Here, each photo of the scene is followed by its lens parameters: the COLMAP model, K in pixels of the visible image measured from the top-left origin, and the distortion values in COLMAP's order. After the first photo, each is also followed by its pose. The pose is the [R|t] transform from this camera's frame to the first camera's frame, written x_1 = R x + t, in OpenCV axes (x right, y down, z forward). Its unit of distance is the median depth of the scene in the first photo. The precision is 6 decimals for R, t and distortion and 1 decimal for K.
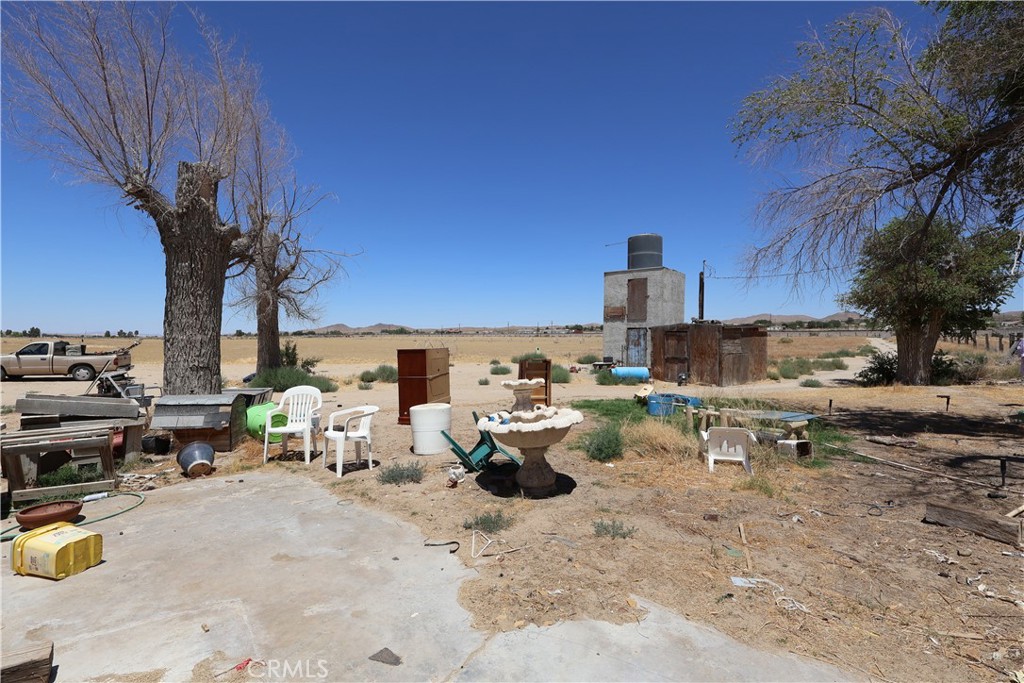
lens RADIAL K [[465.3, 0, 511.0], [0, 465.3, 339.1], [0, 0, 1]] dist [-0.005611, 0.002039]
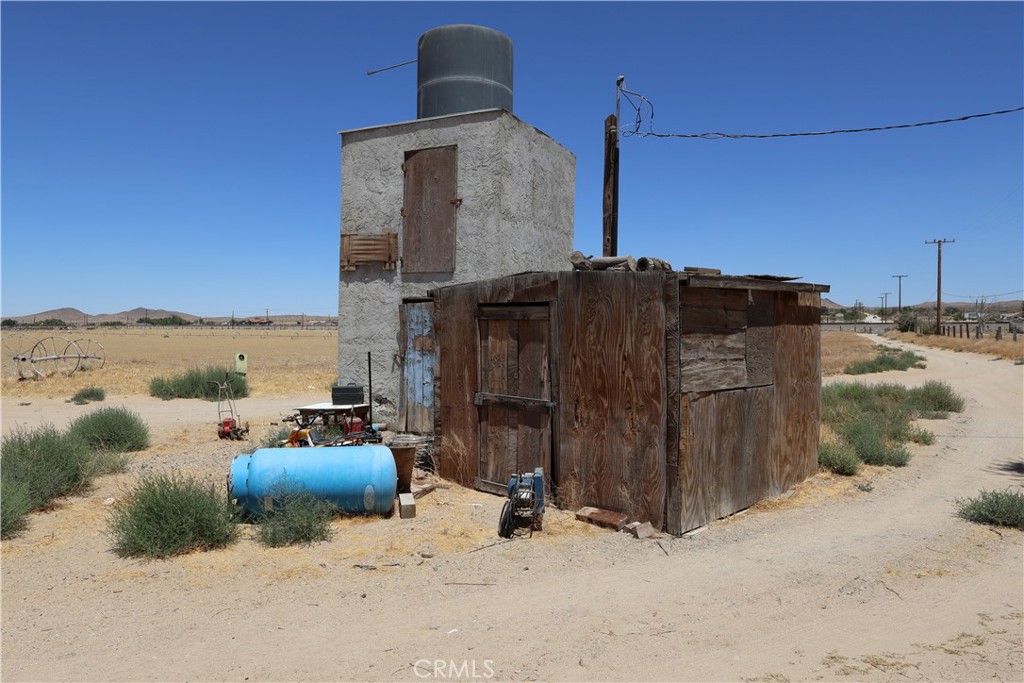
lens RADIAL K [[695.7, 0, 513.9], [0, 695.7, 343.1], [0, 0, 1]] dist [-0.027998, 0.000158]
pose [[0.976121, -0.000379, 0.217226, 0.220959], [-0.002471, 0.999914, 0.012849, 0.000753], [-0.217213, -0.013079, 0.976037, 0.503998]]
